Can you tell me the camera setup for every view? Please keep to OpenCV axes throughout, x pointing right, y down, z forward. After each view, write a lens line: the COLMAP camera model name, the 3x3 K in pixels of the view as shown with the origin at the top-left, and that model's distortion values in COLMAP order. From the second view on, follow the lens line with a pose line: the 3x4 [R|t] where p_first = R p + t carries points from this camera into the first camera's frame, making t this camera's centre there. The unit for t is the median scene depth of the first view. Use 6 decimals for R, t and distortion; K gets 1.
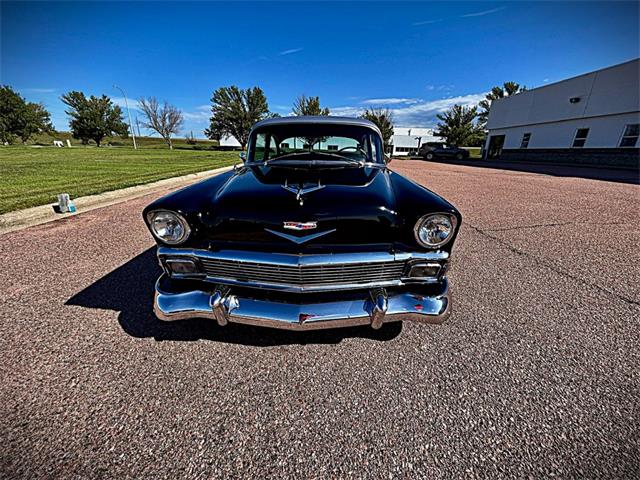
lens RADIAL K [[257.2, 0, 319.7], [0, 257.2, 237.7], [0, 0, 1]] dist [0.000653, 0.000684]
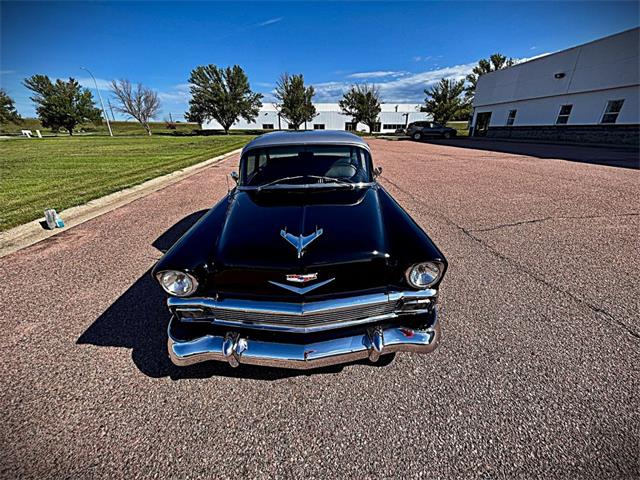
lens RADIAL K [[257.2, 0, 319.7], [0, 257.2, 237.7], [0, 0, 1]] dist [0.000653, 0.000684]
pose [[0.998333, -0.046061, 0.034778, -0.028394], [0.043422, 0.996375, 0.073154, -0.262523], [-0.038021, -0.071522, 0.996714, -0.063097]]
